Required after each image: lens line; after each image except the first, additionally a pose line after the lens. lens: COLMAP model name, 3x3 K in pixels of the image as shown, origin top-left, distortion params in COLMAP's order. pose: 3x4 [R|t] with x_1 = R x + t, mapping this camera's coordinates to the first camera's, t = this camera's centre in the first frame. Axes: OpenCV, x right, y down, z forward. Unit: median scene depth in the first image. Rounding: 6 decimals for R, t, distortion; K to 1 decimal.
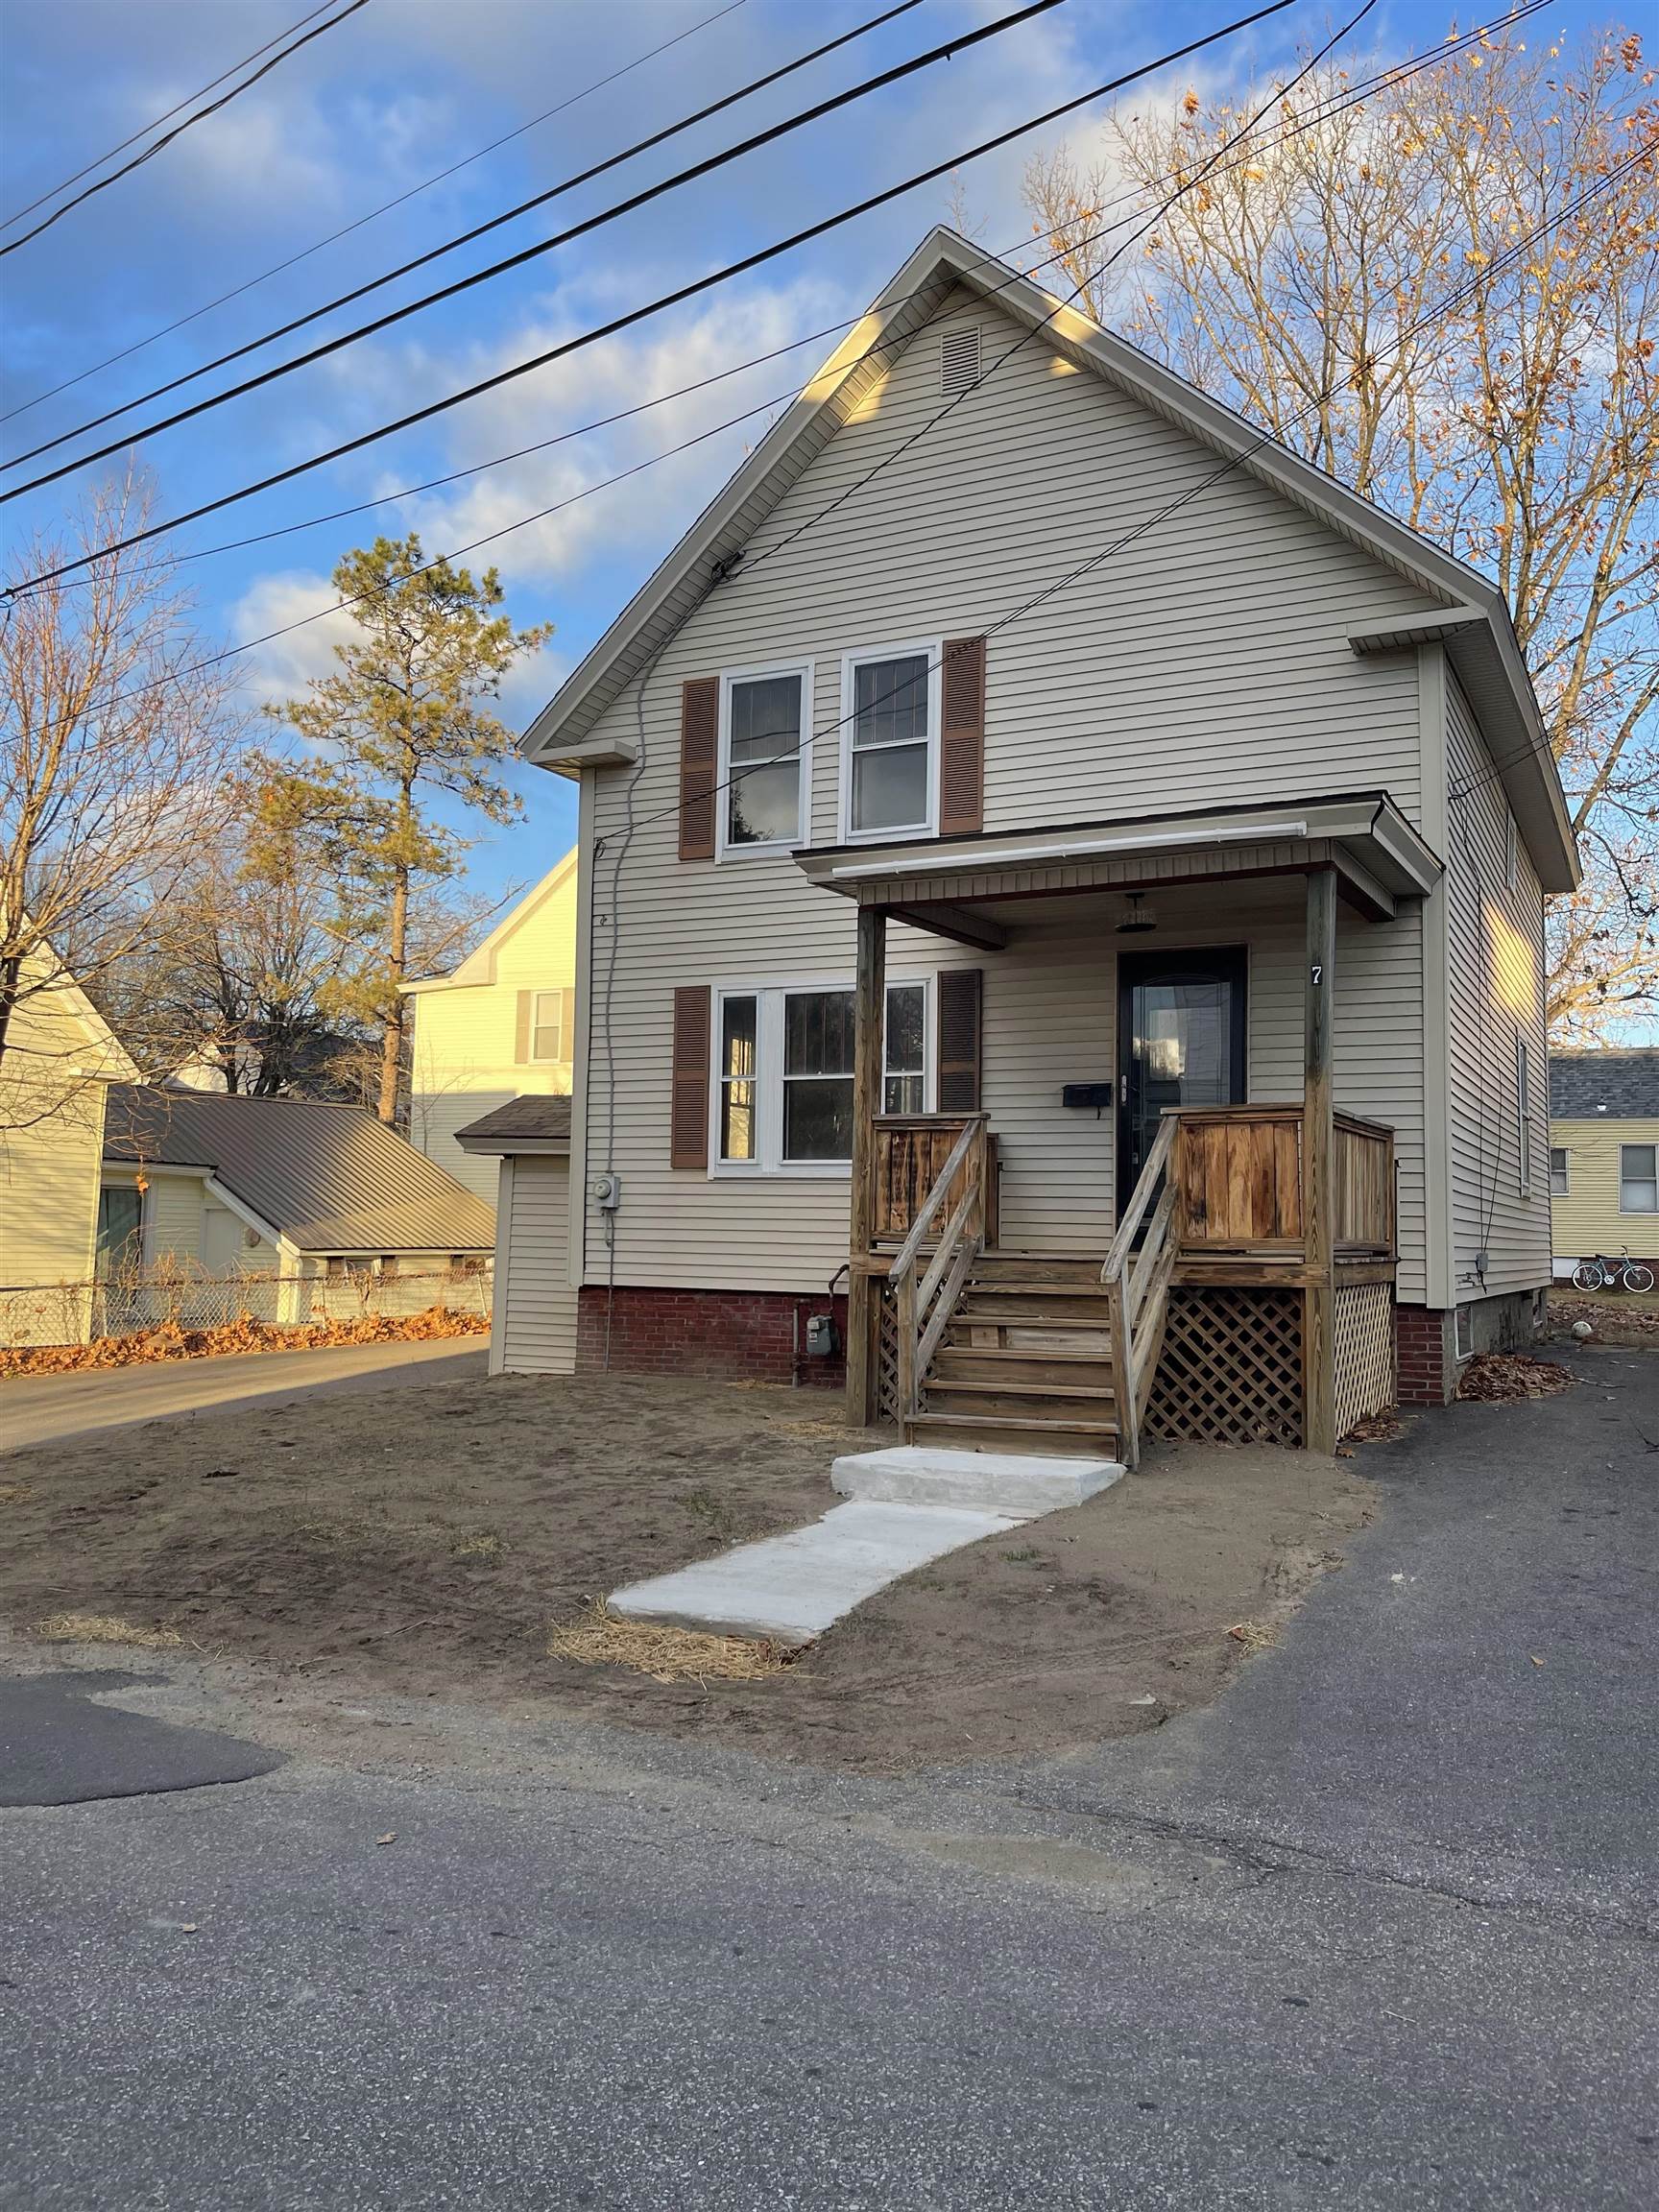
lens RADIAL K [[1655.0, 0, 845.5], [0, 1655.0, 1095.4], [0, 0, 1]] dist [0.054981, -0.072214]
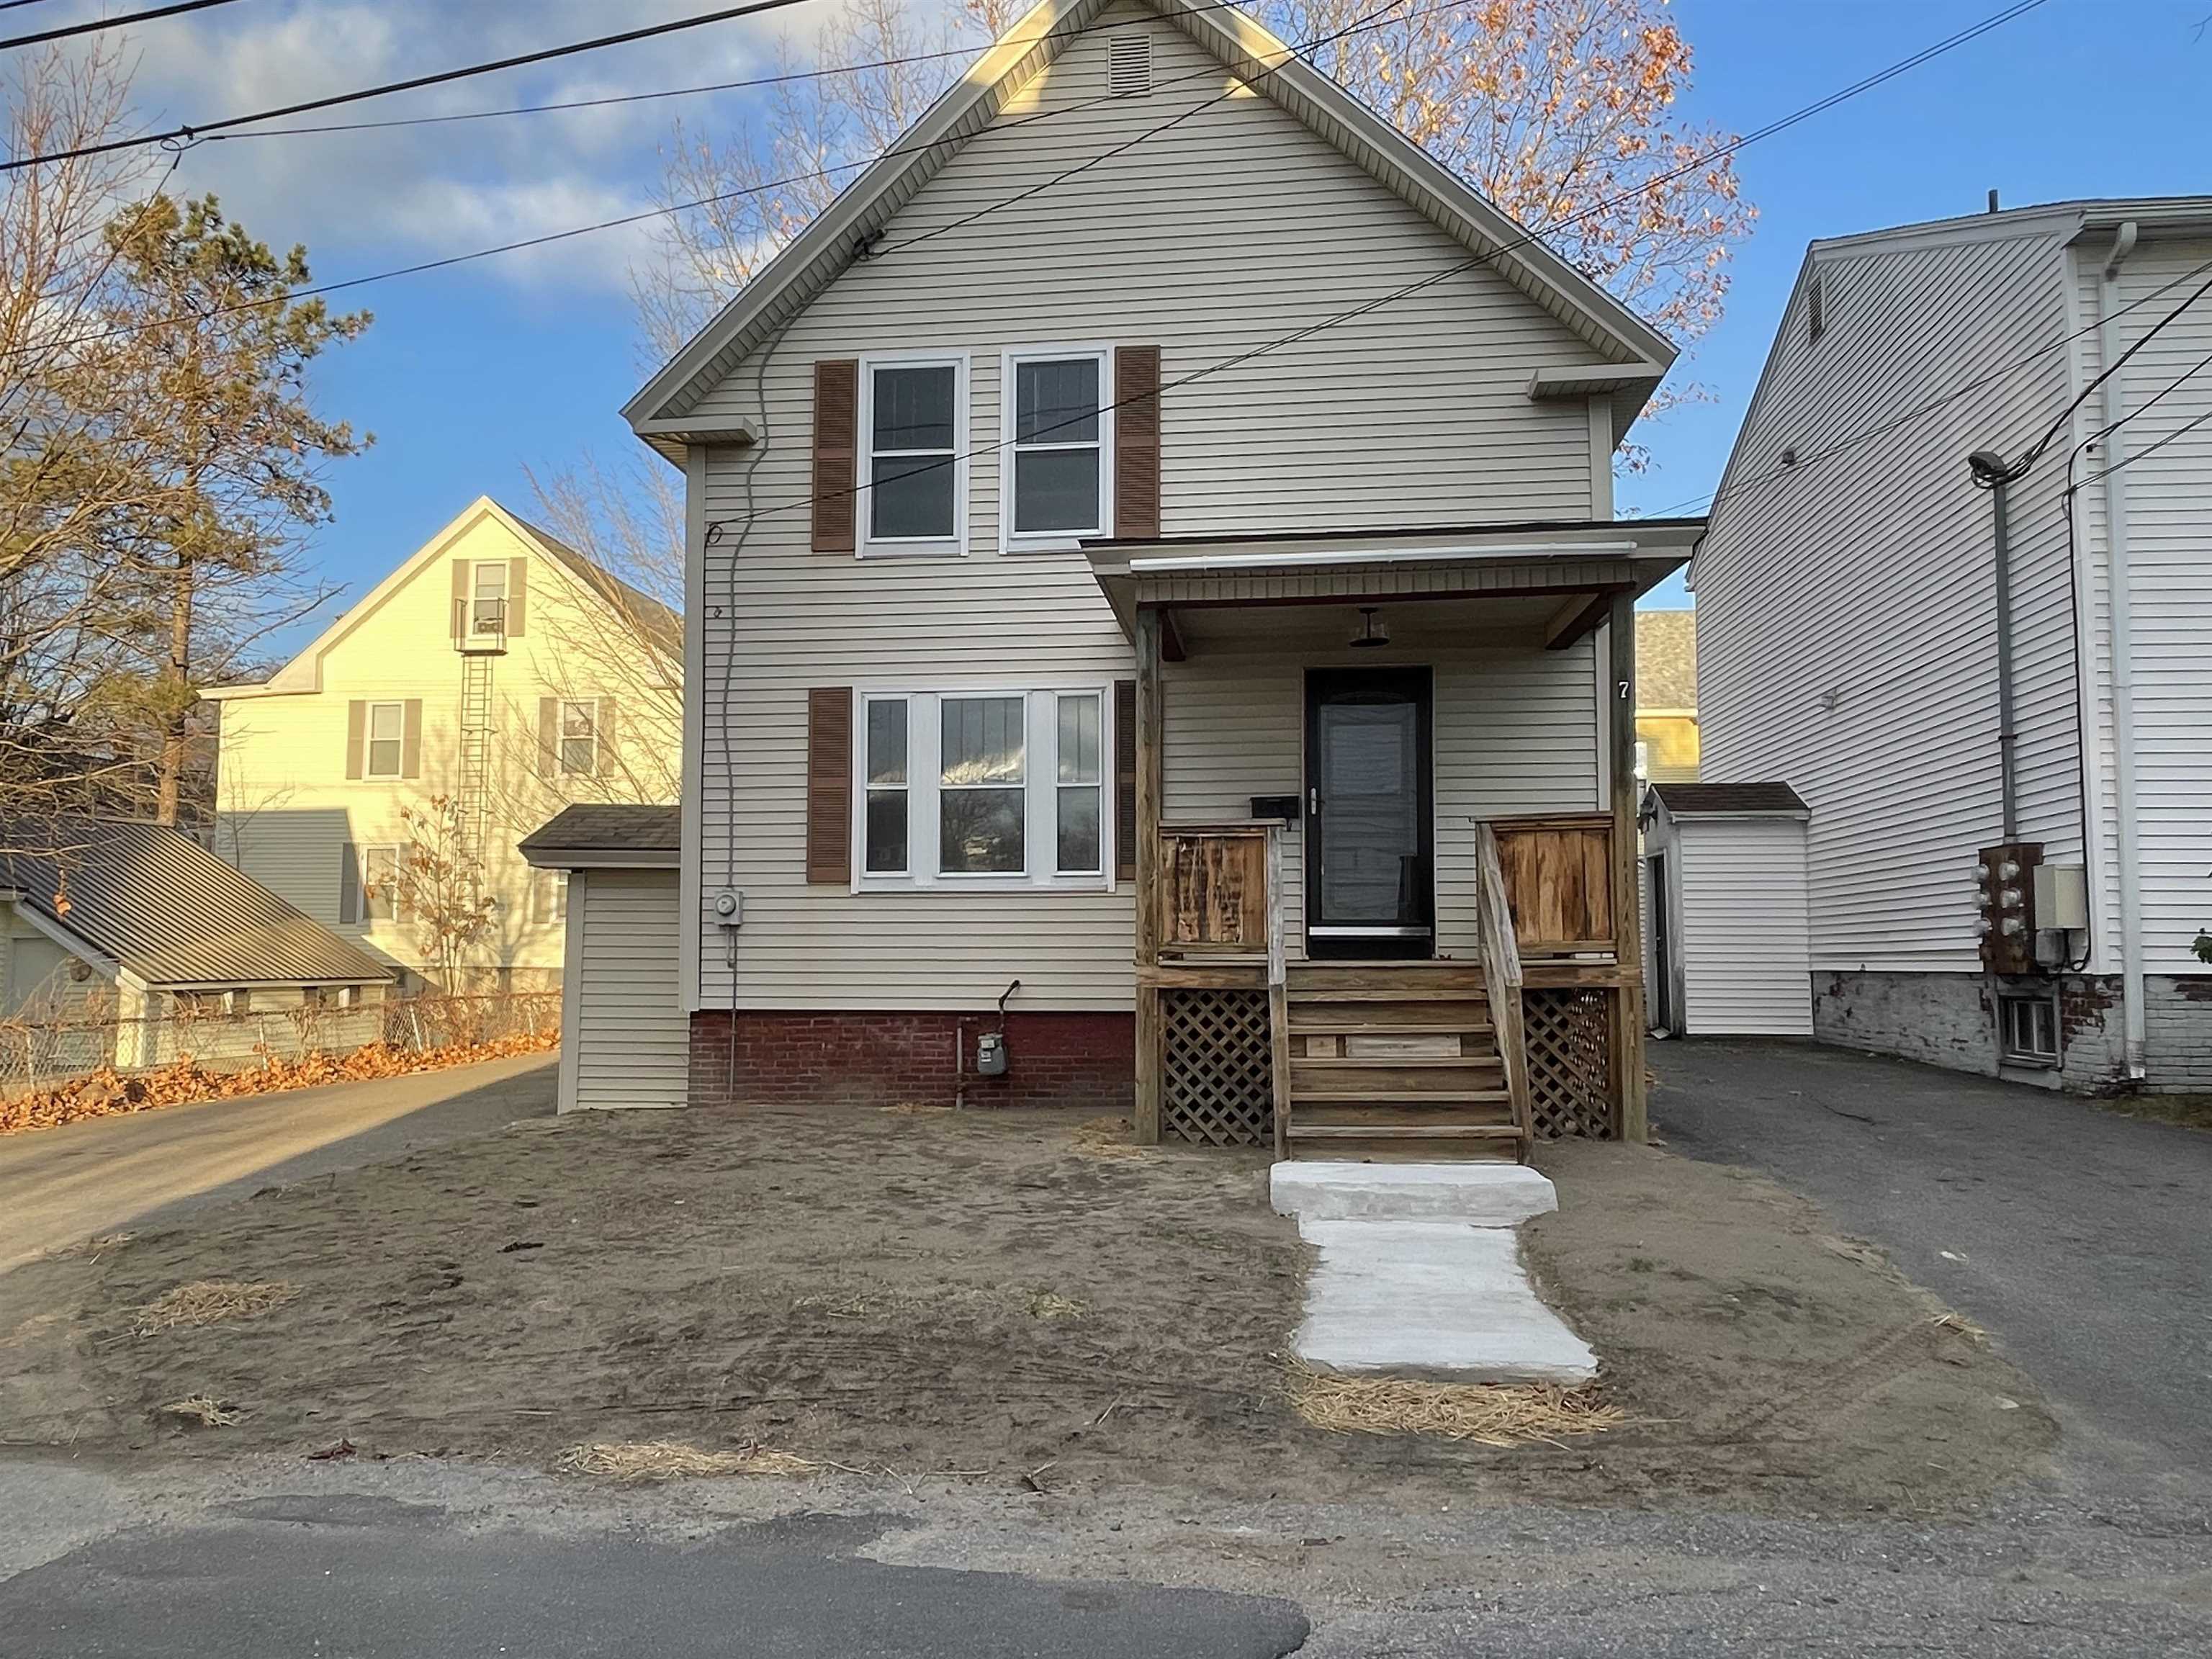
lens RADIAL K [[1537.3, 0, 1102.4], [0, 1537.3, 846.9], [0, 0, 1]] dist [0.008935, -0.018353]
pose [[0.942509, 0.006163, 0.334125, -0.252266], [-0.010286, 0.999891, 0.010570, 0.014186], [-0.334024, -0.013400, 0.942469, 0.137381]]
